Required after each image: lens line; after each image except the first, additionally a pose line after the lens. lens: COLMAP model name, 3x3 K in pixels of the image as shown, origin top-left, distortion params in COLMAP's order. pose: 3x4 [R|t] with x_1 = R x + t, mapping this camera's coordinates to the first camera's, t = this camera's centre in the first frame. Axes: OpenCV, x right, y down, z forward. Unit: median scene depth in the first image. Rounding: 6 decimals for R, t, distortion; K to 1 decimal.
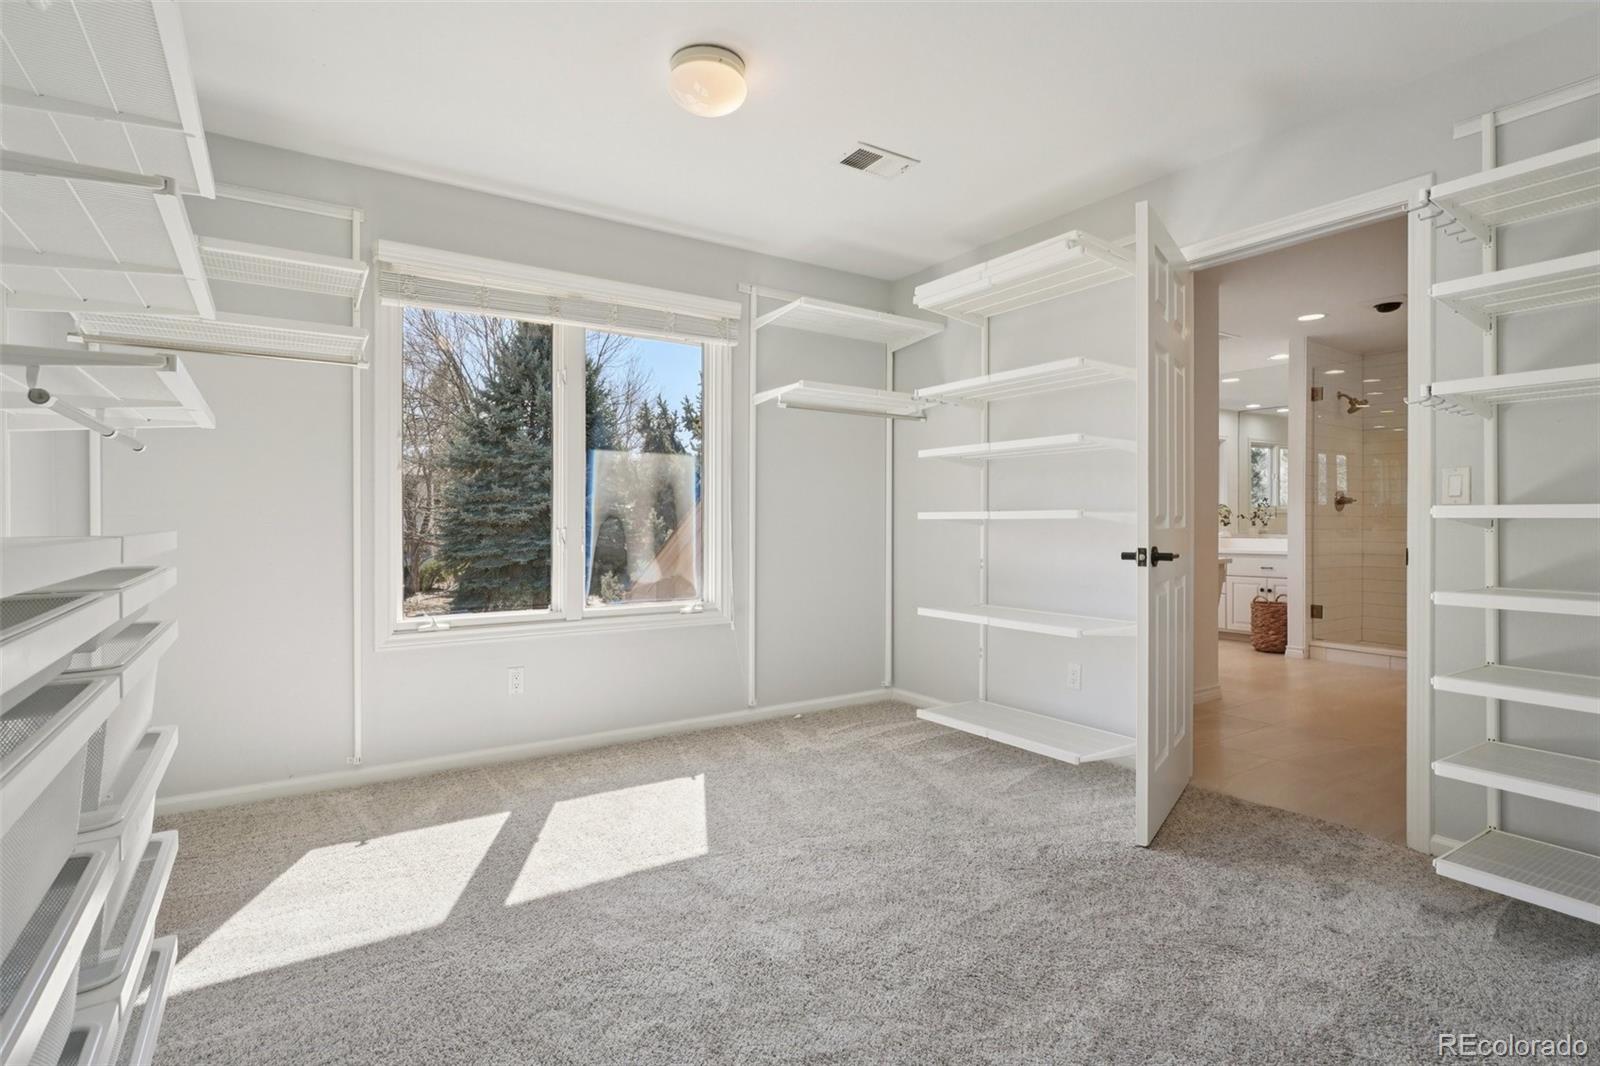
lens RADIAL K [[789.6, 0, 800.0], [0, 789.6, 533.0], [0, 0, 1]] dist [-0.028711, 0.000545]
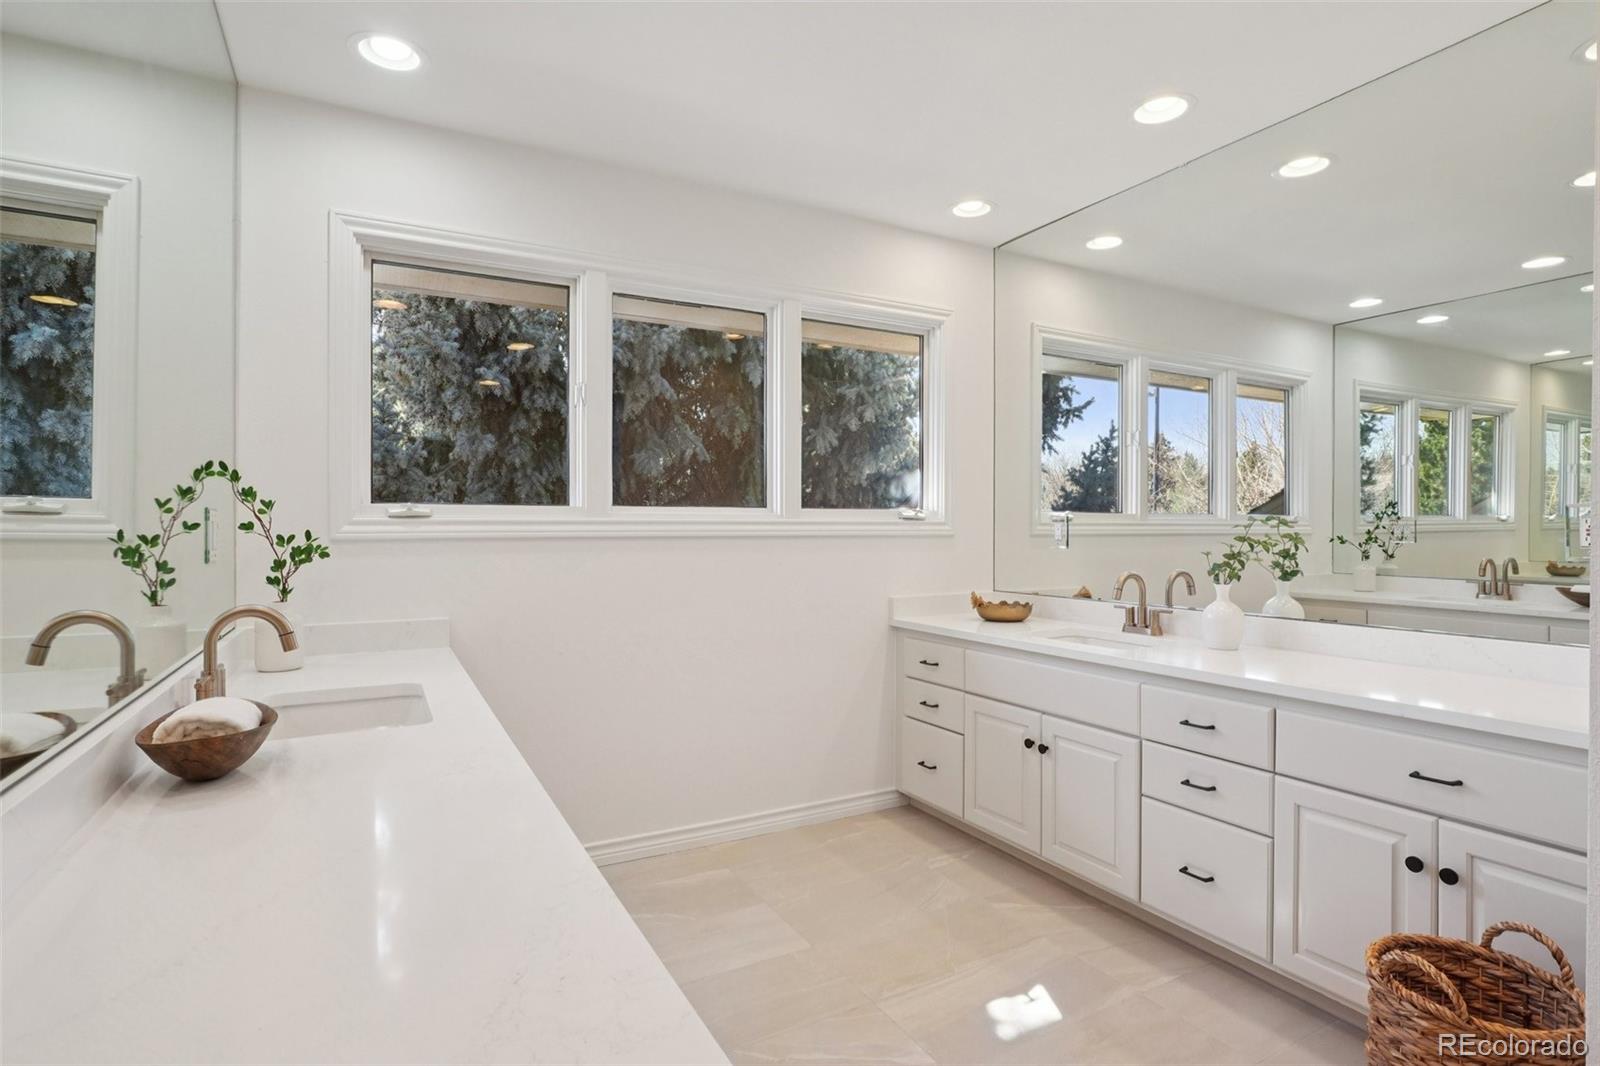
lens RADIAL K [[789.6, 0, 800.0], [0, 789.6, 533.0], [0, 0, 1]] dist [-0.028711, 0.000545]
pose [[0.995356, 0.005343, -0.096115, 0.274566], [-0.006252, 0.999938, -0.009163, -0.018973], [0.096060, 0.009721, 0.995328, 0.481608]]
